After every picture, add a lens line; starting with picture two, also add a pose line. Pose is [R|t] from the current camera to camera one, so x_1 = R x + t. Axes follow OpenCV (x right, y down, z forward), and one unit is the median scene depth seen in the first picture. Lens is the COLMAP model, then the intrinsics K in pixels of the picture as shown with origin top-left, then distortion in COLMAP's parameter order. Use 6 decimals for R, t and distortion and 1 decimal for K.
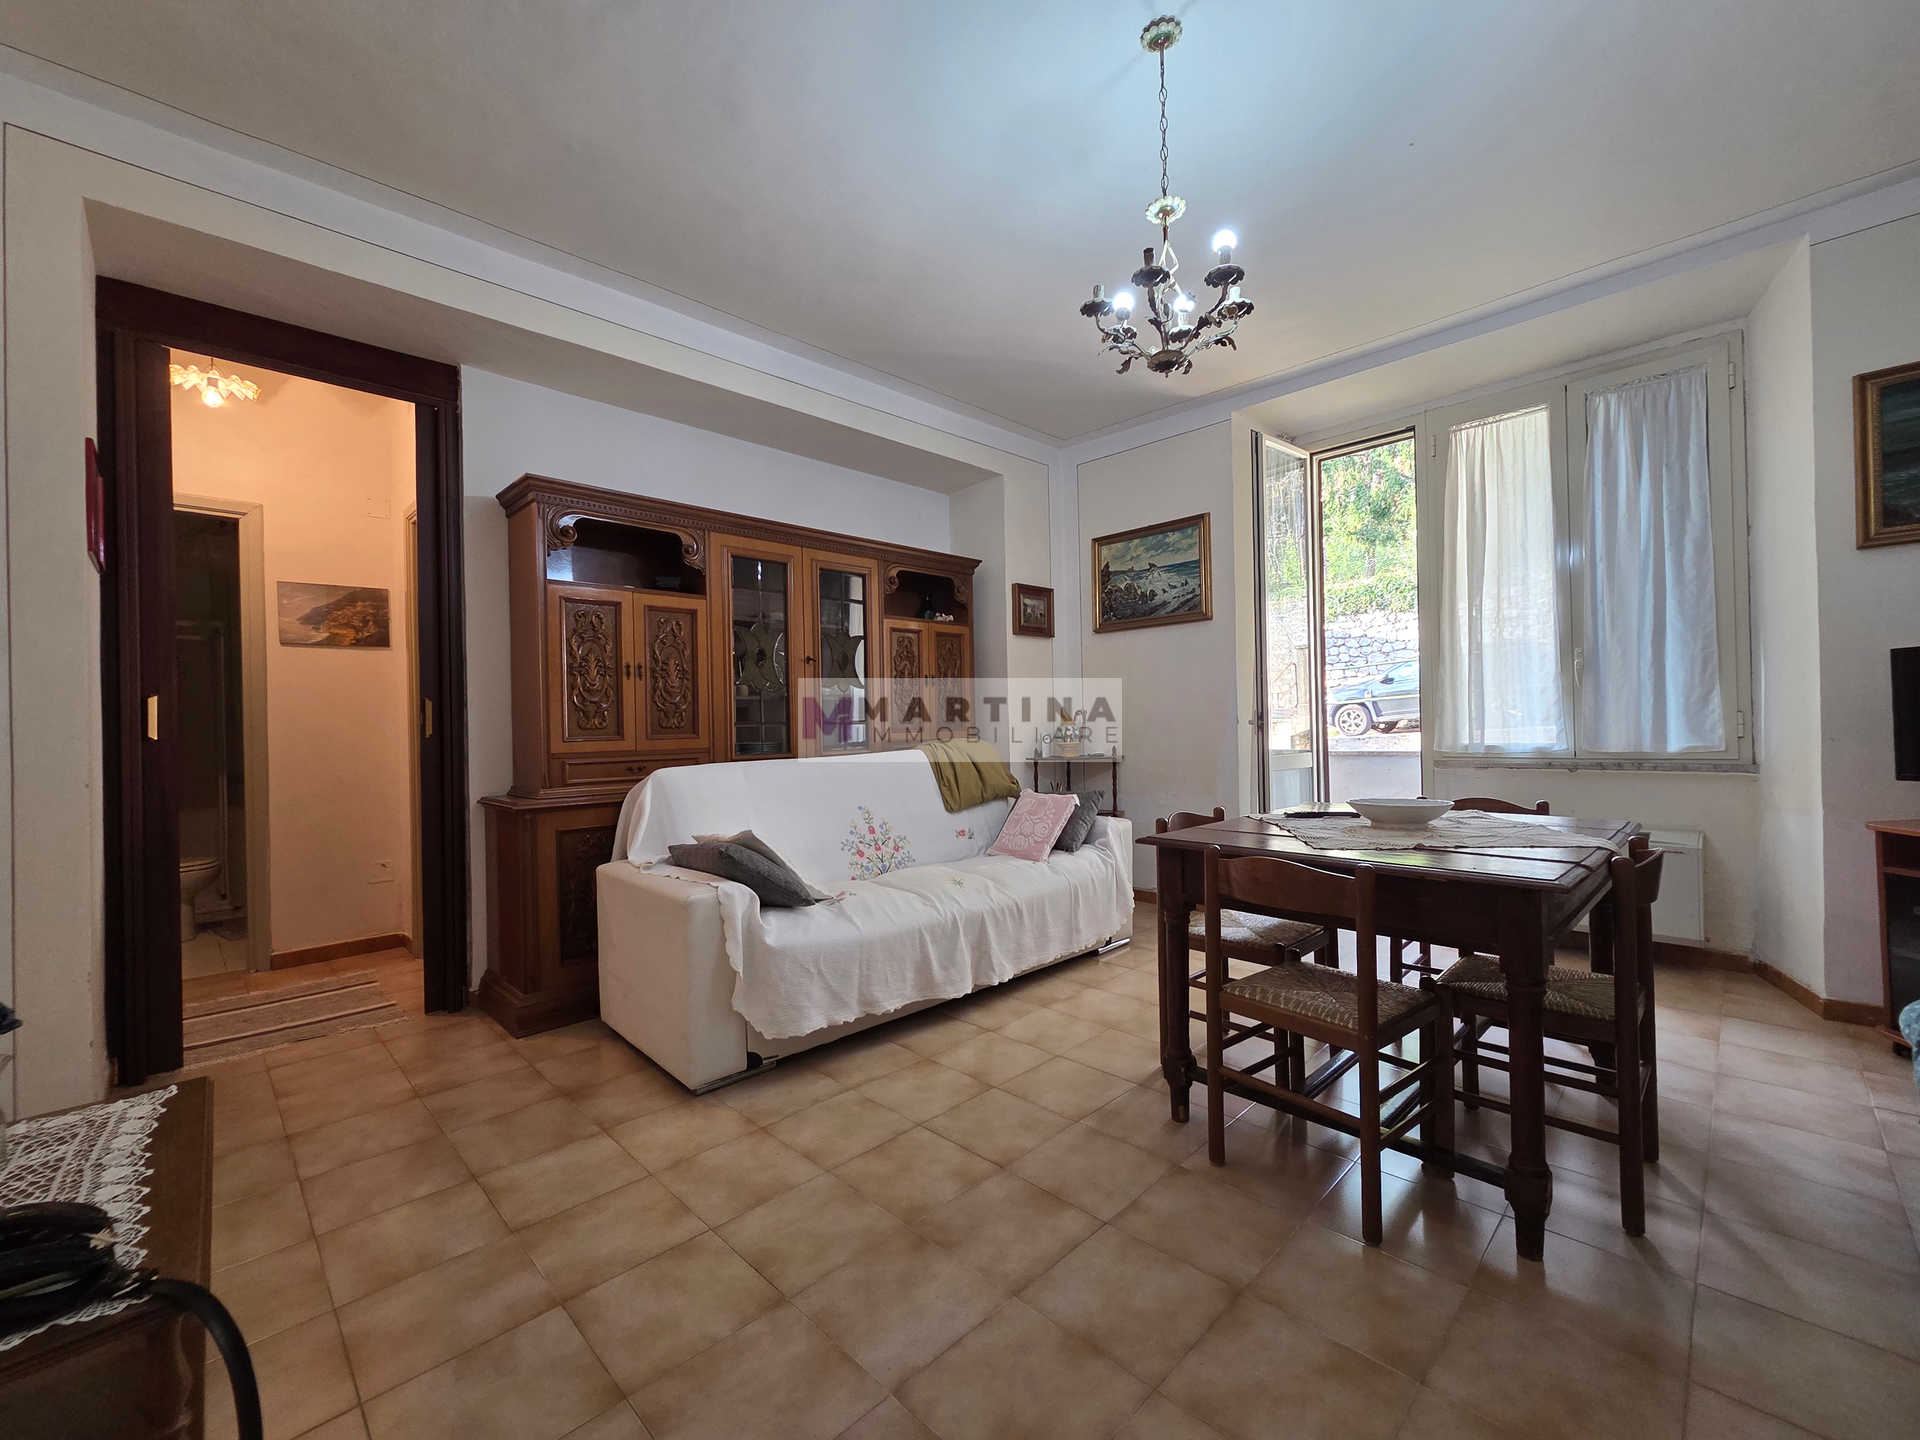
lens RADIAL K [[781.1, 0, 960.5], [0, 781.1, 723.1], [0, 0, 1]] dist [0.000629, -0.001130]
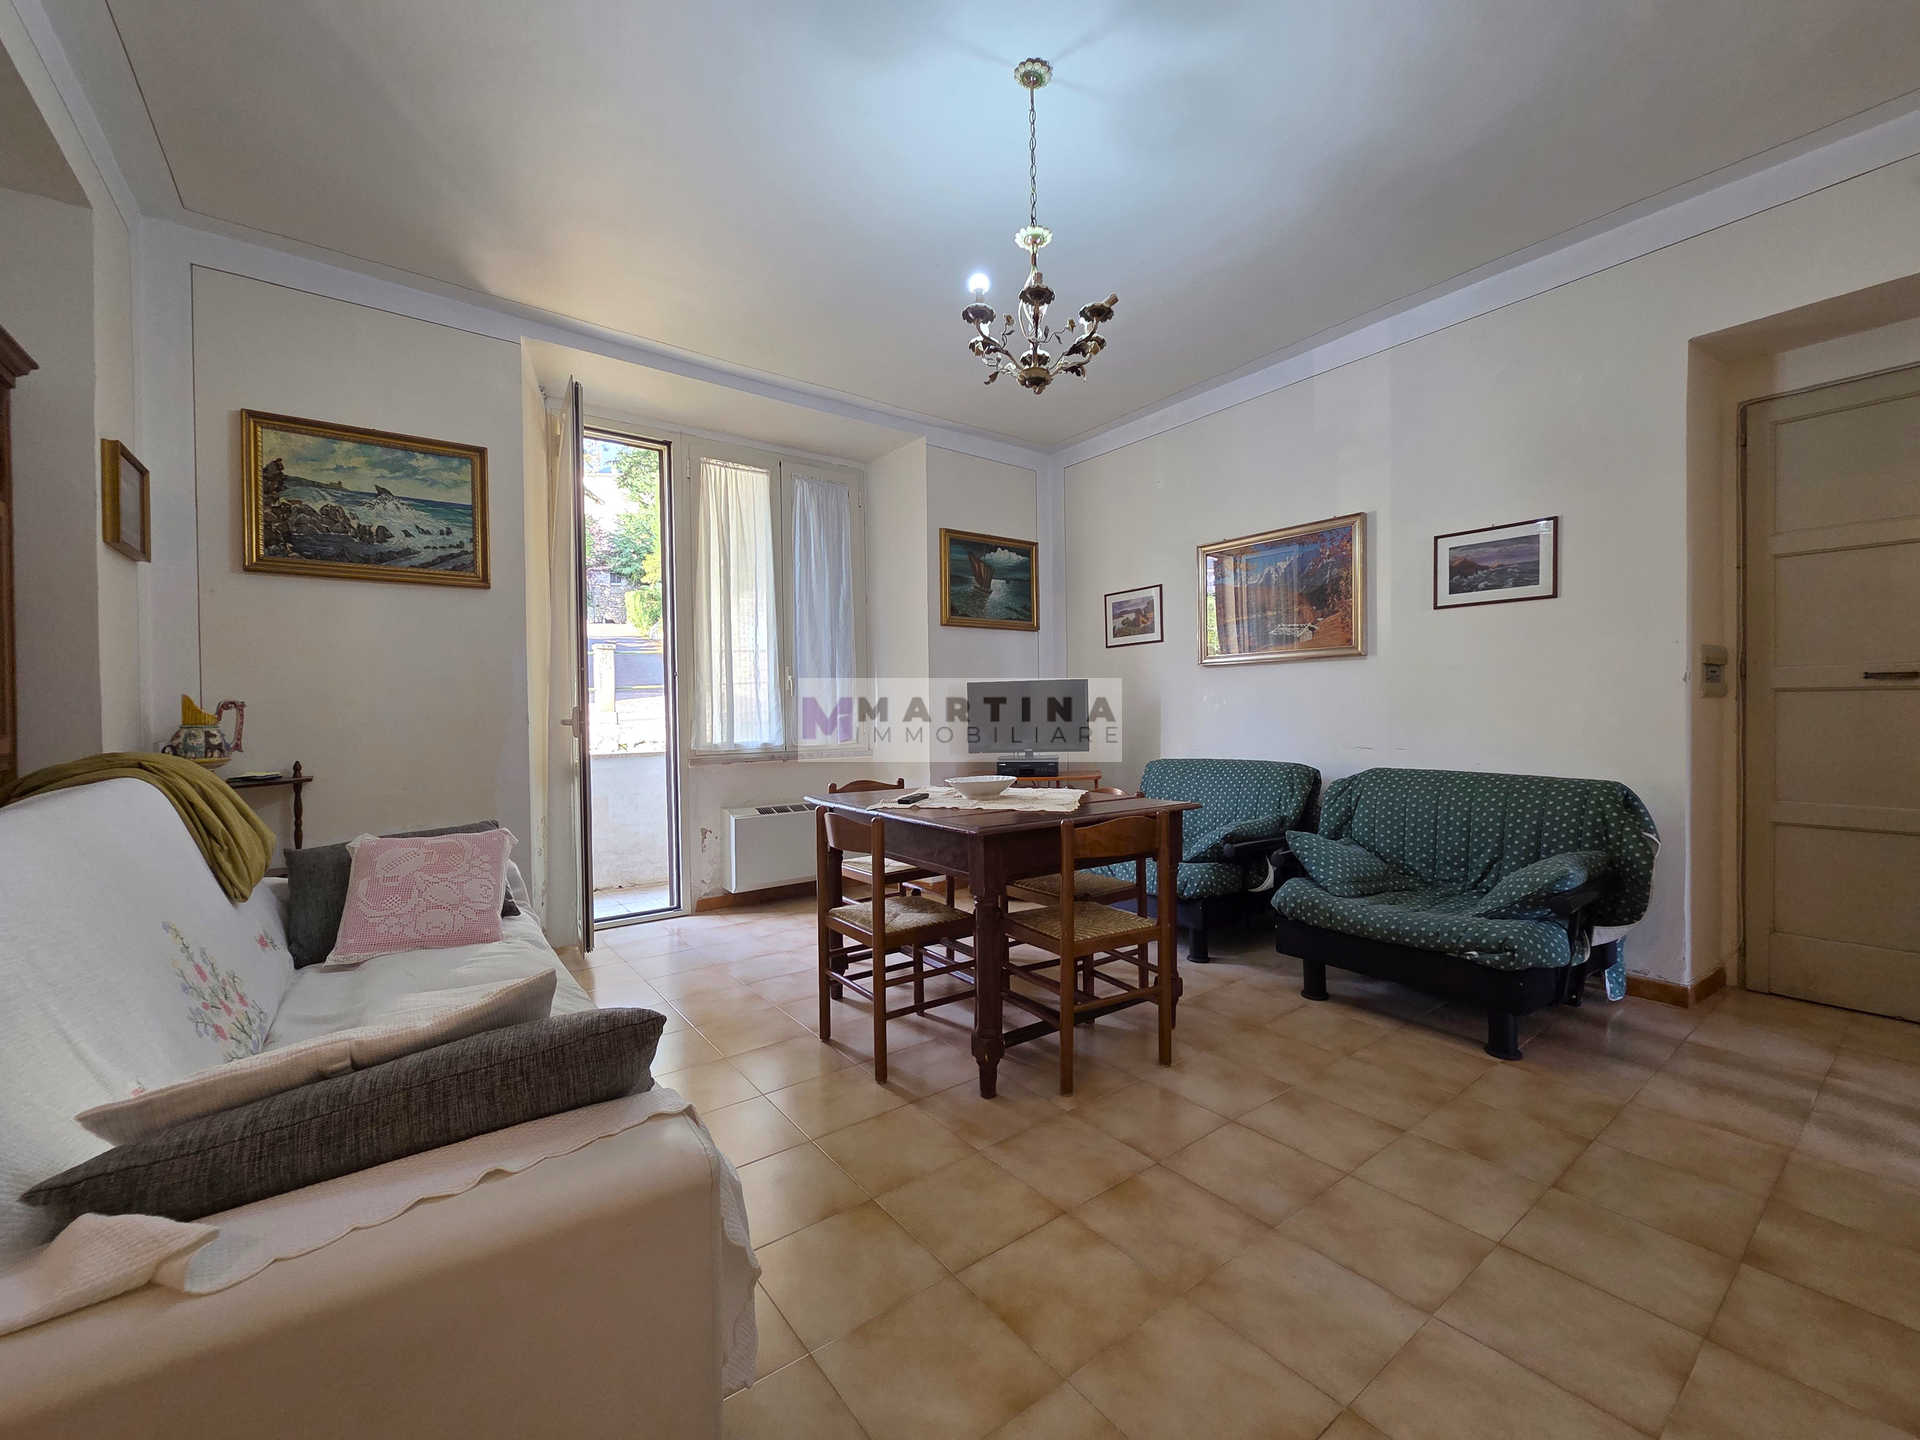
lens RADIAL K [[781.1, 0, 964.4], [0, 781.1, 718.3], [0, 0, 1]] dist [0.000629, -0.001130]
pose [[0.137925, 0.014133, 0.990342, -0.404749], [0.009027, 0.999839, -0.015525, 0.011369], [-0.990401, 0.011081, 0.137776, 0.472498]]
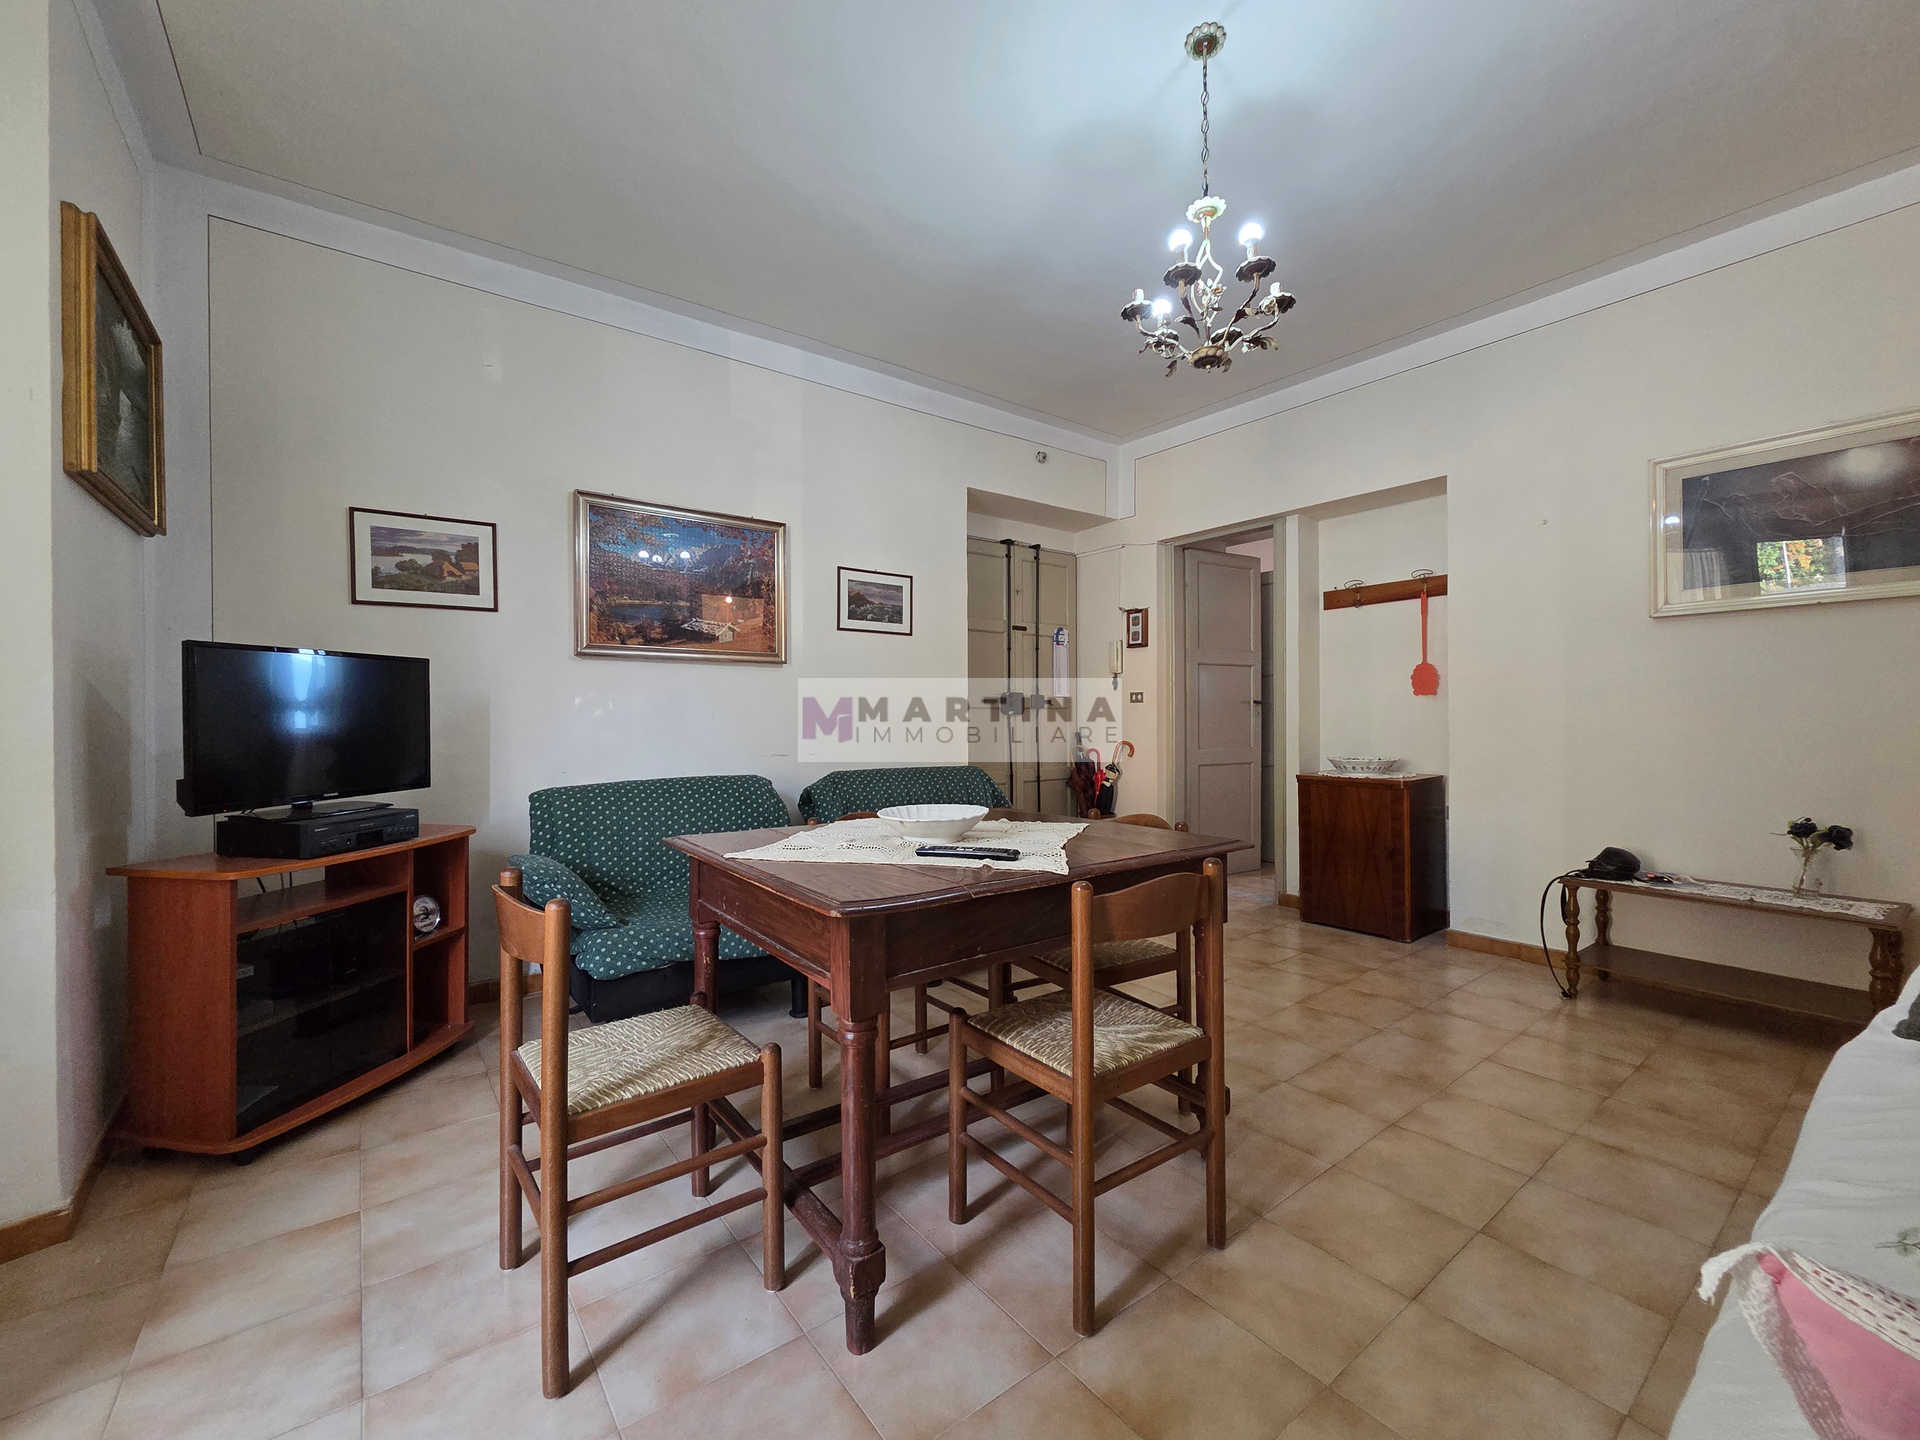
lens RADIAL K [[781.1, 0, 958.6], [0, 781.1, 717.7], [0, 0, 1]] dist [0.000629, -0.001130]
pose [[-0.989948, 0.027450, 0.138741, 0.229067], [0.027331, 0.999623, -0.002761, 0.000121], [-0.138764, 0.001059, -0.990325, 1.026039]]
